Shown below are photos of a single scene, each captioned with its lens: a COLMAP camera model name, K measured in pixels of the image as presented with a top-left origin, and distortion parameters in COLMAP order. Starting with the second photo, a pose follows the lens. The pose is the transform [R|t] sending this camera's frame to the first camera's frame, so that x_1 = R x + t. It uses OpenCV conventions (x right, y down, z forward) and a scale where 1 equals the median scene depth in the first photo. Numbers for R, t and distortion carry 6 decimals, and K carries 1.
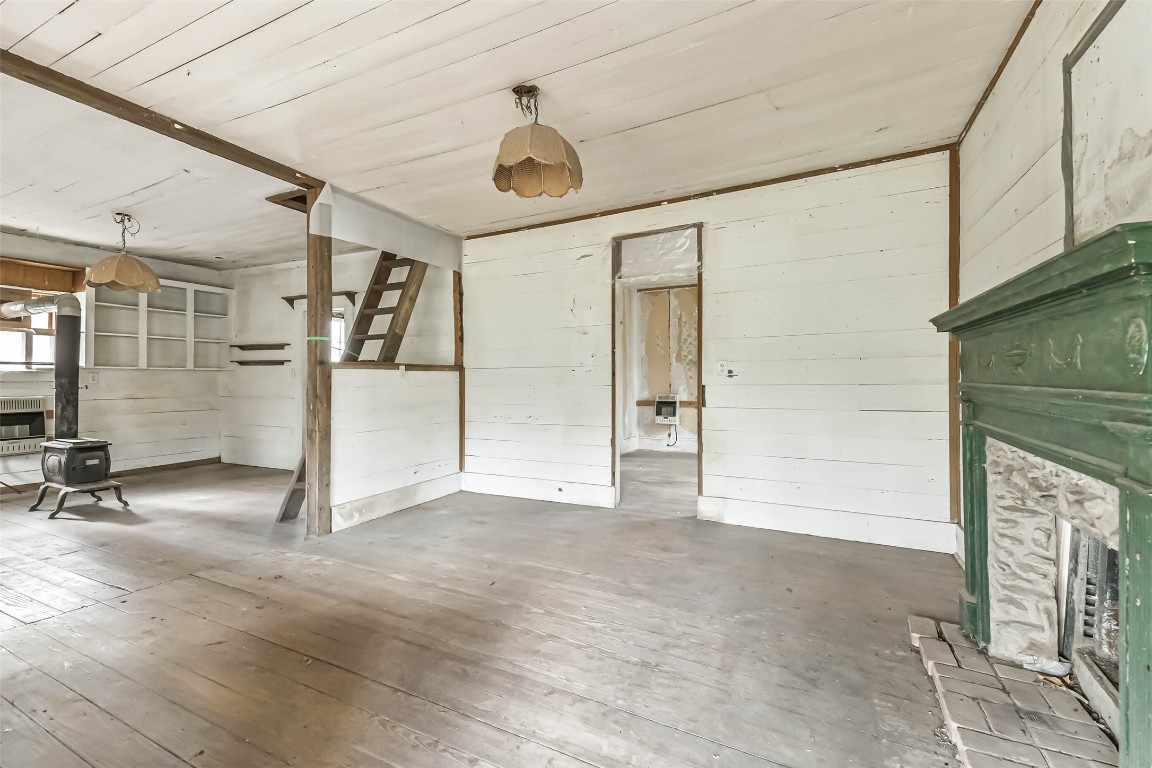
lens RADIAL K [[494.9, 0, 577.7], [0, 494.9, 376.0], [0, 0, 1]] dist [0.071955, -0.029039]
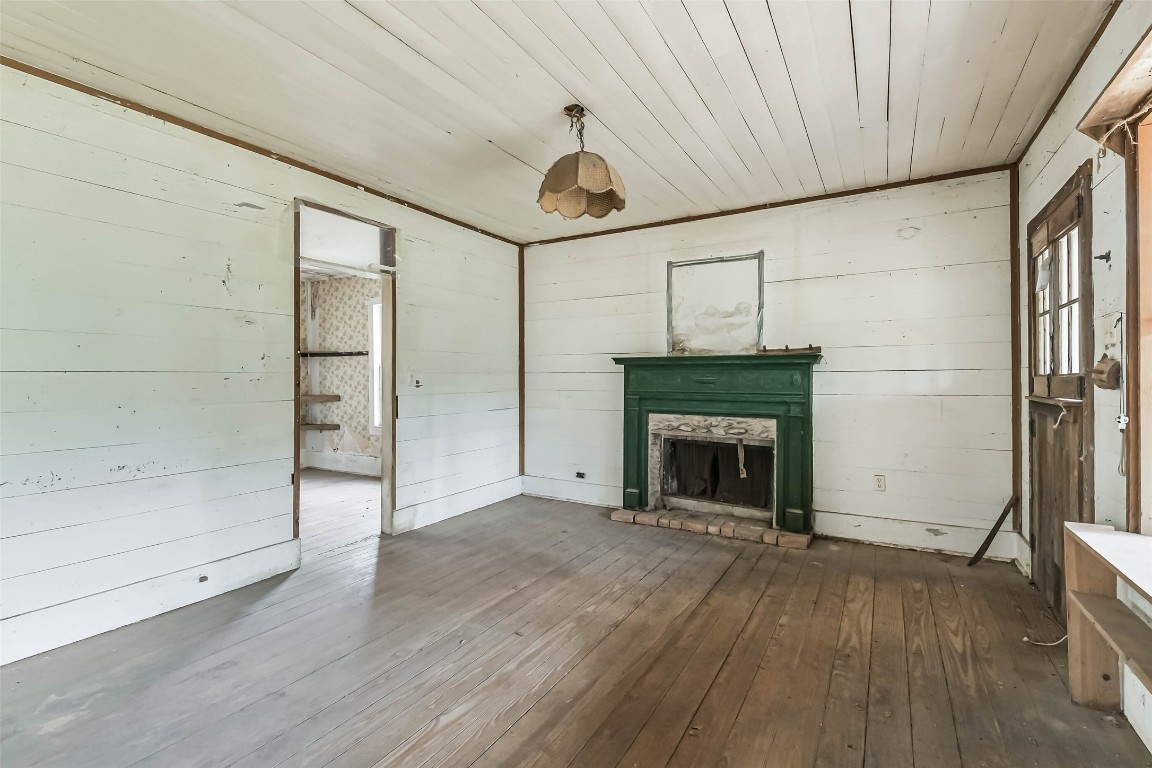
lens RADIAL K [[510.7, 0, 580.6], [0, 510.7, 379.1], [0, 0, 1]] dist [0.024004, -0.000230]
pose [[0.055003, 0.005549, 0.998471, -0.574413], [-0.004543, 0.999976, -0.005307, -0.008756], [-0.998476, -0.004244, 0.055027, 0.468950]]
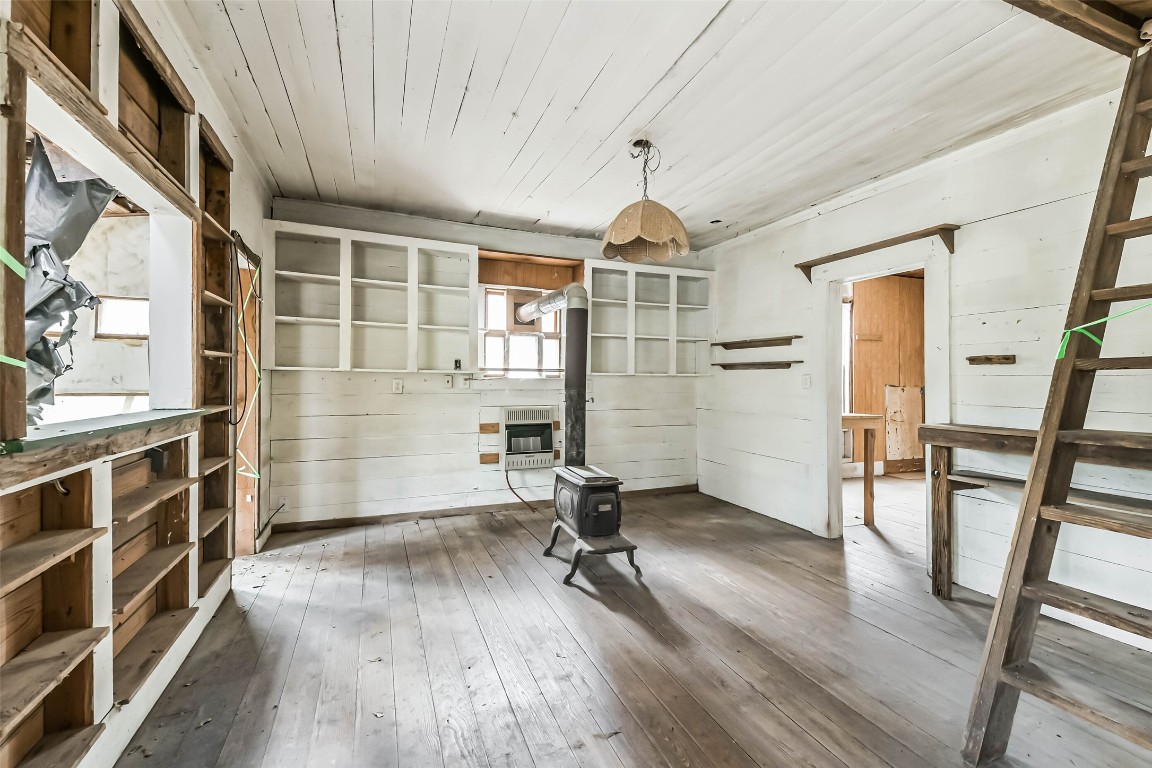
lens RADIAL K [[472.7, 0, 577.3], [0, 472.7, 378.3], [0, 0, 1]] dist [0.017463, -0.000066]
pose [[0.753231, 0.001247, -0.657754, -0.467930], [-0.001053, 0.999999, 0.000690, -0.010755], [0.657755, 0.000173, 0.753232, 0.417686]]
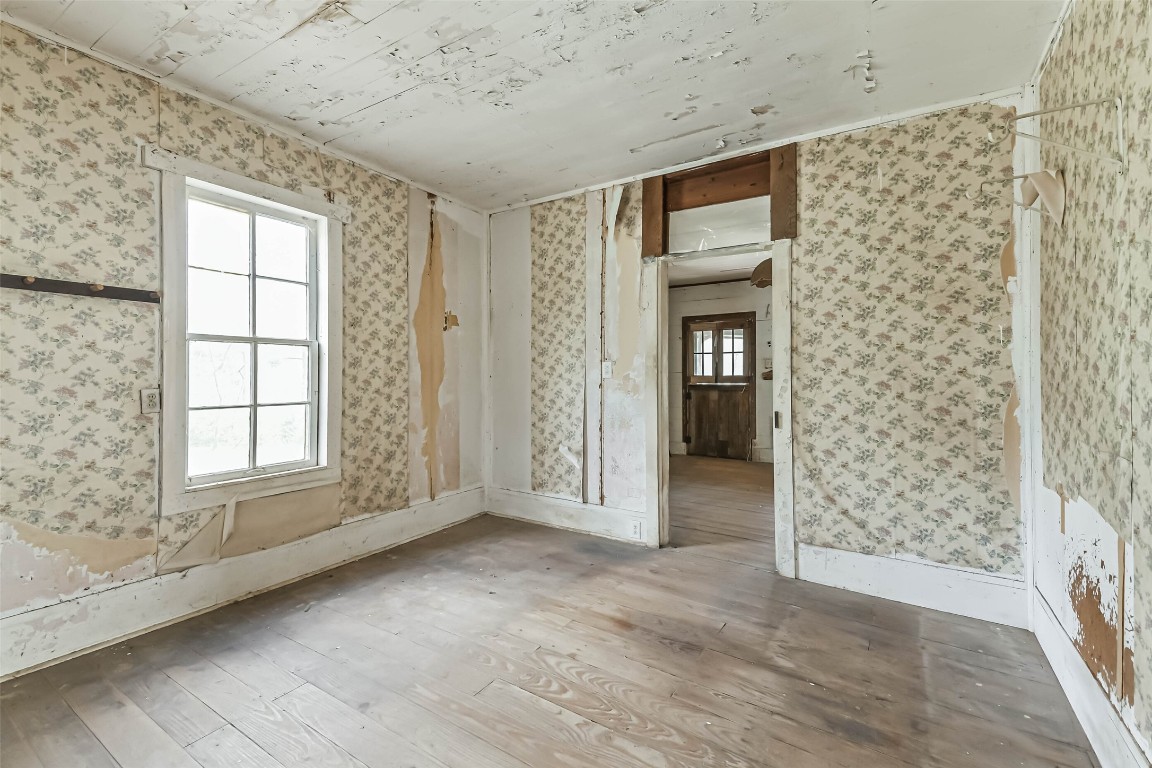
lens RADIAL K [[494.9, 0, 577.7], [0, 494.9, 376.0], [0, 0, 1]] dist [0.071955, -0.029039]
pose [[-0.995732, 0.003366, 0.092226, 0.255360], [0.002132, 0.999907, -0.013473, 0.001825], [-0.092263, -0.013219, -0.995647, 1.518195]]
